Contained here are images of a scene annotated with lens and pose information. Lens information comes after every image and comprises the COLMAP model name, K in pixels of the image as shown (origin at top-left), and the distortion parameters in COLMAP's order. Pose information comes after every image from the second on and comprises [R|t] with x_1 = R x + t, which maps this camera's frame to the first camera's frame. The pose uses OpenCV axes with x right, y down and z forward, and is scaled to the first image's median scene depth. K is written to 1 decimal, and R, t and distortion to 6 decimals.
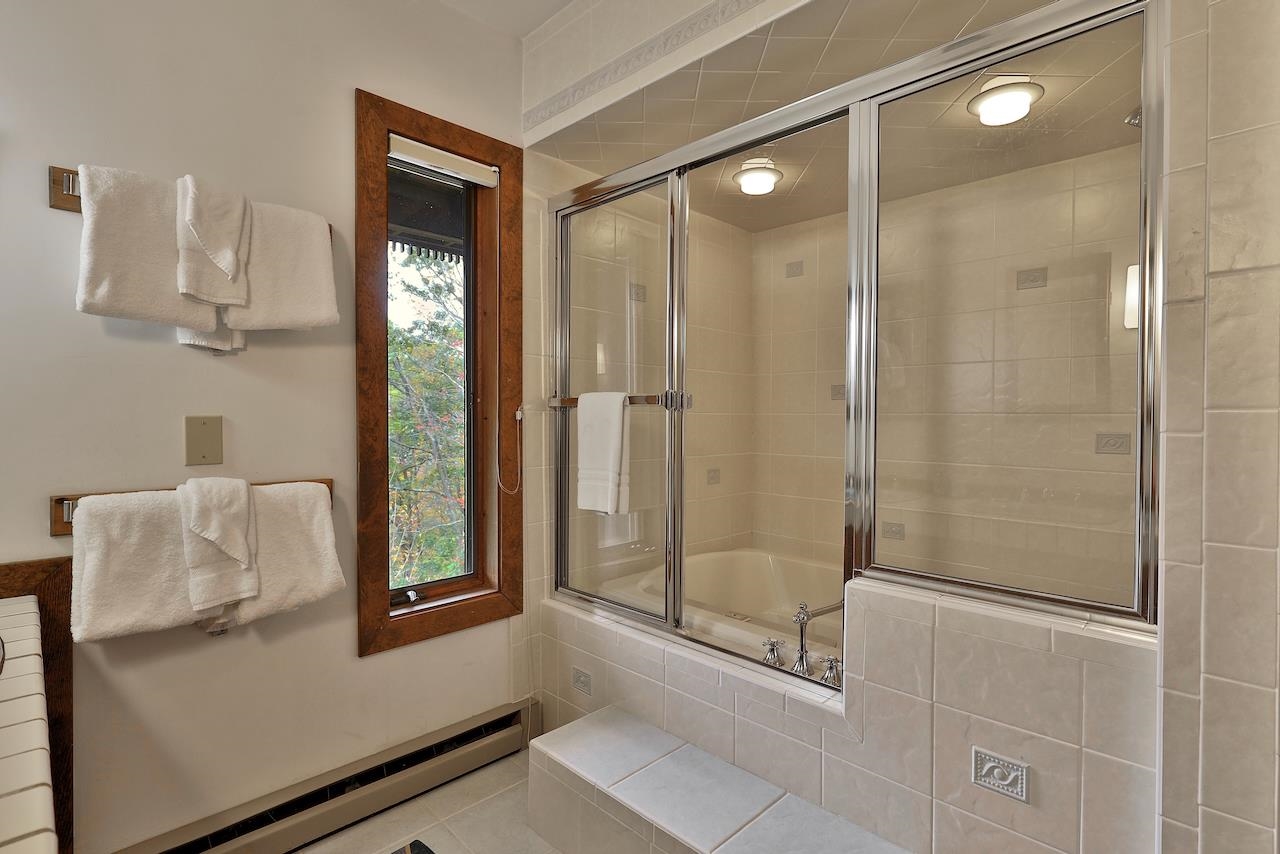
lens RADIAL K [[613.7, 0, 640.6], [0, 613.7, 425.8], [0, 0, 1]] dist [0.000142, -0.000705]
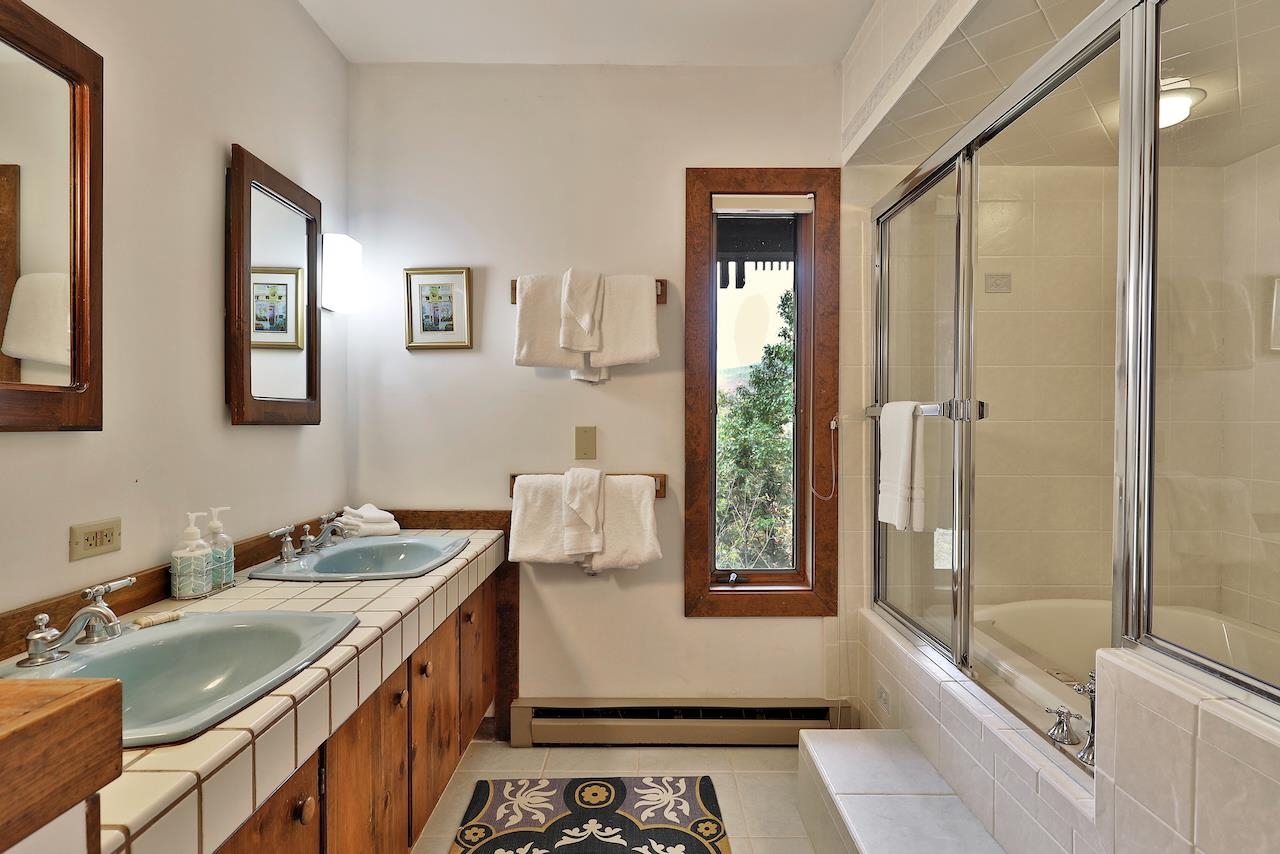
lens RADIAL K [[613.7, 0, 642.9], [0, 613.7, 426.6], [0, 0, 1]] dist [0.000142, -0.000705]
pose [[0.704000, 0.005667, -0.710177, 0.377584], [-0.008377, 0.999965, -0.000325, -0.013632], [0.710151, 0.006178, 0.704023, 0.045422]]
